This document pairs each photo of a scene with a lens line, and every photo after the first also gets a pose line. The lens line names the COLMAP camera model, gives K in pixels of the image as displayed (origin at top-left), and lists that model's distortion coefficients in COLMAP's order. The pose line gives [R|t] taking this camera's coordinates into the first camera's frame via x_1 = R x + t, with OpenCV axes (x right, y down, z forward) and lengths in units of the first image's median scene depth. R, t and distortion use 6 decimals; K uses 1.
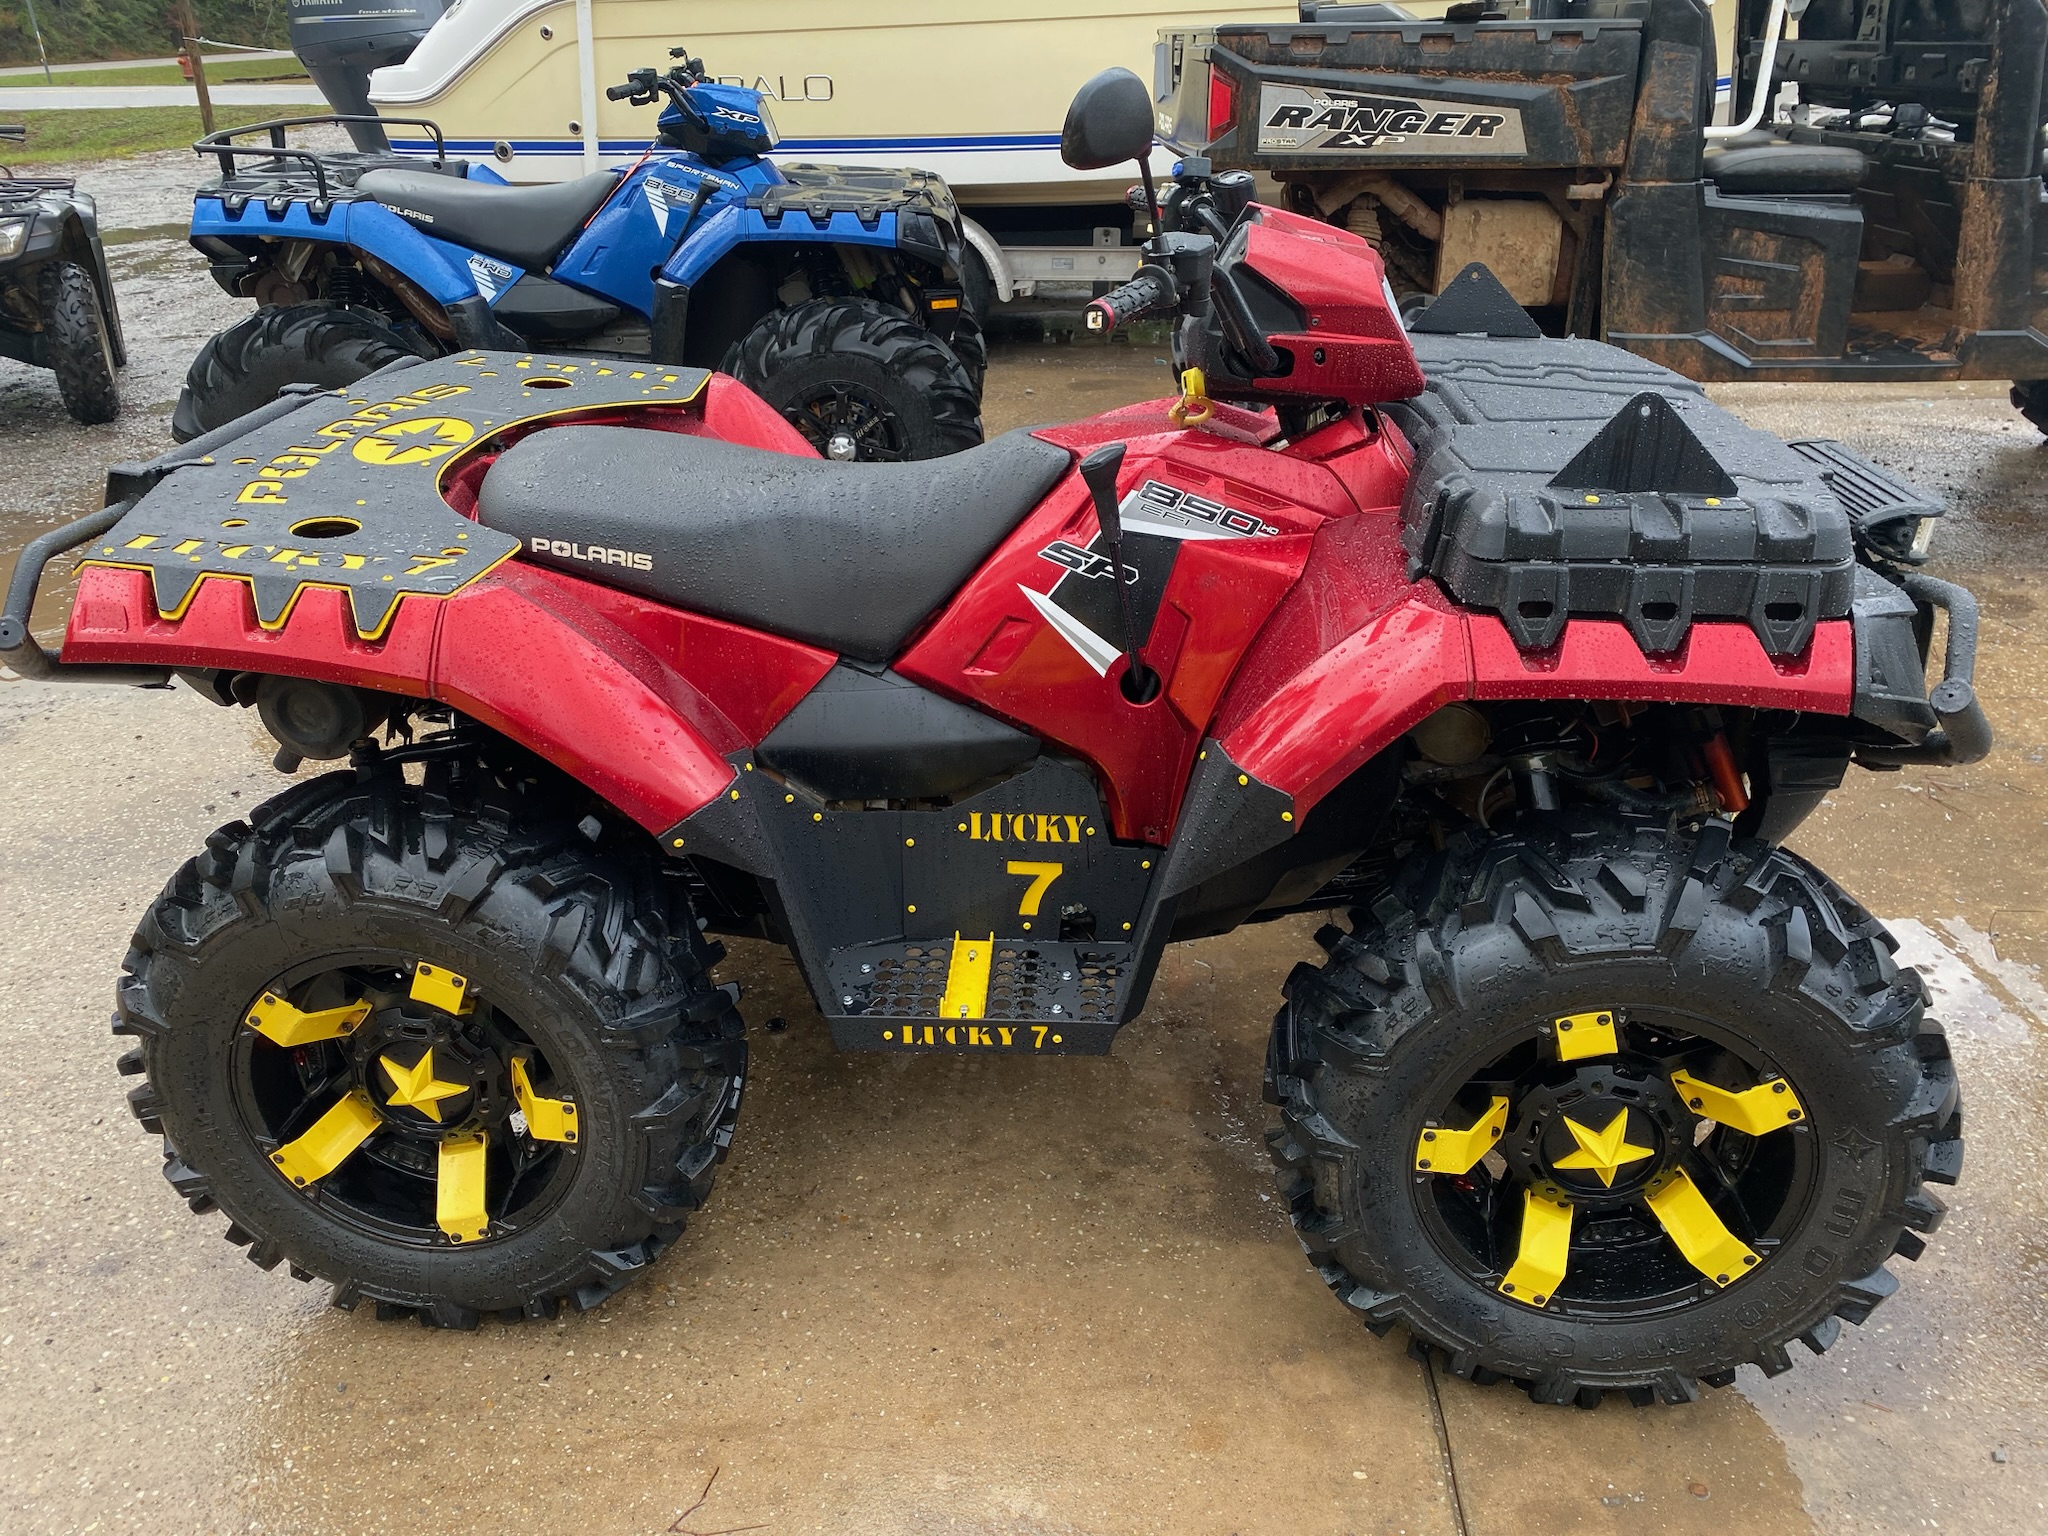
lens RADIAL K [[1564.1, 0, 1024.1], [0, 1564.1, 732.3], [0, 0, 1]] dist [0.071018, -0.001608]
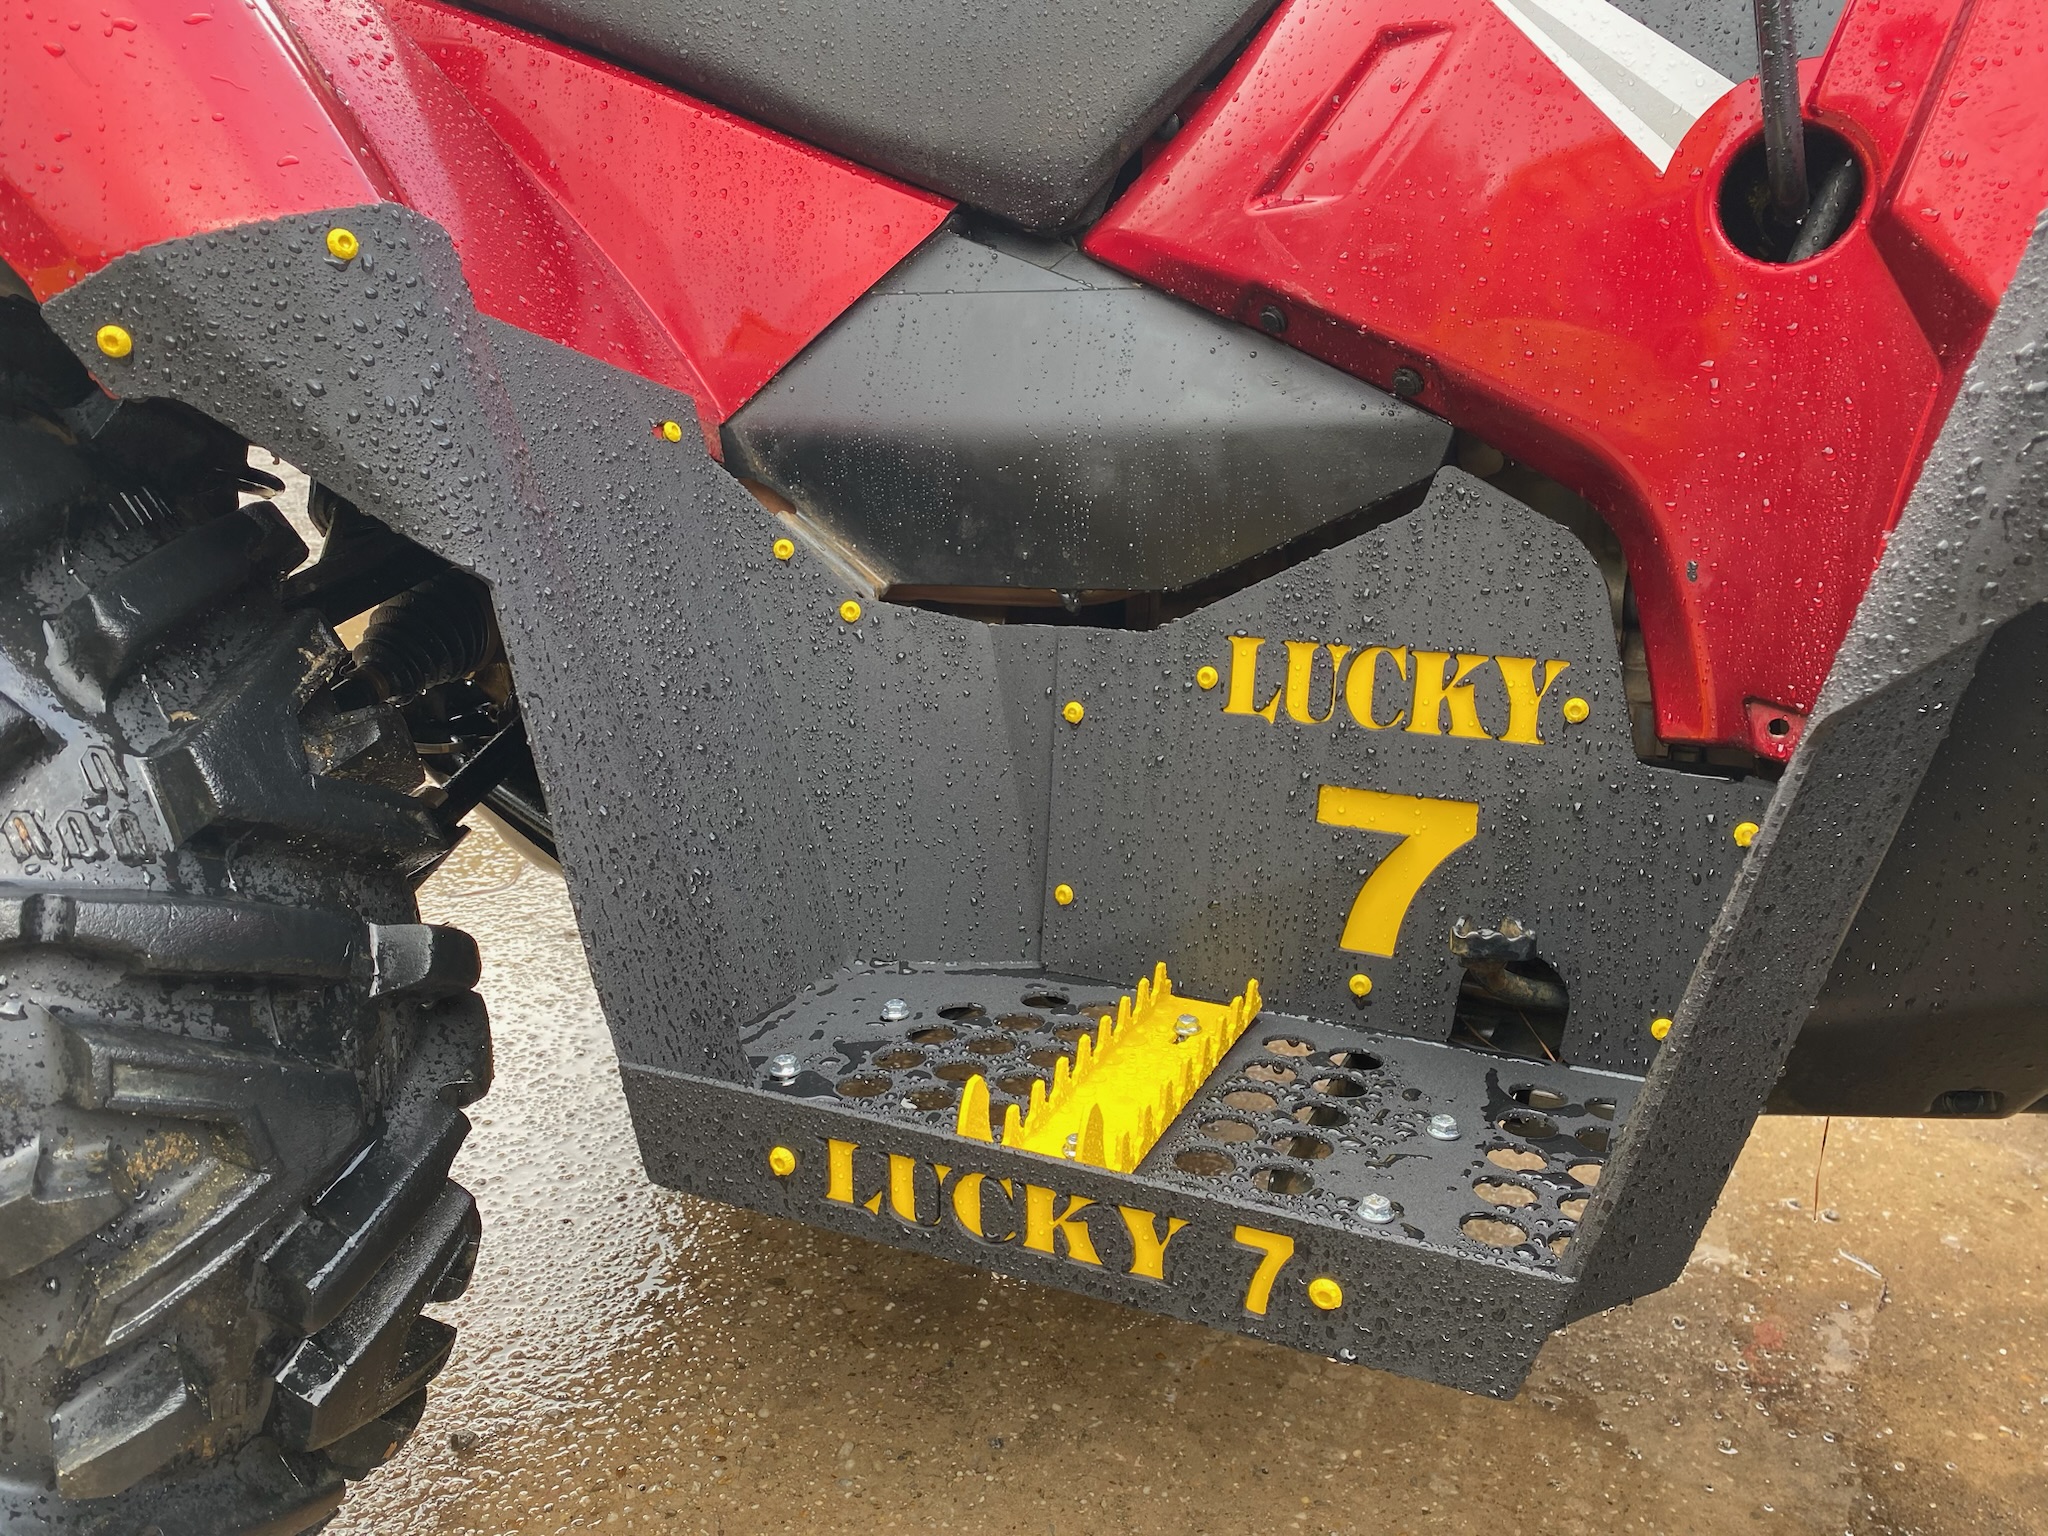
lens RADIAL K [[1539.4, 0, 1024.0], [0, 1539.4, 768.0], [0, 0, 1]] dist [0.075608, -0.135410]
pose [[0.928996, 0.103167, -0.355420, 0.051975], [-0.157158, 0.979441, -0.126477, 0.135429], [0.335065, 0.173354, 0.926110, 0.657722]]
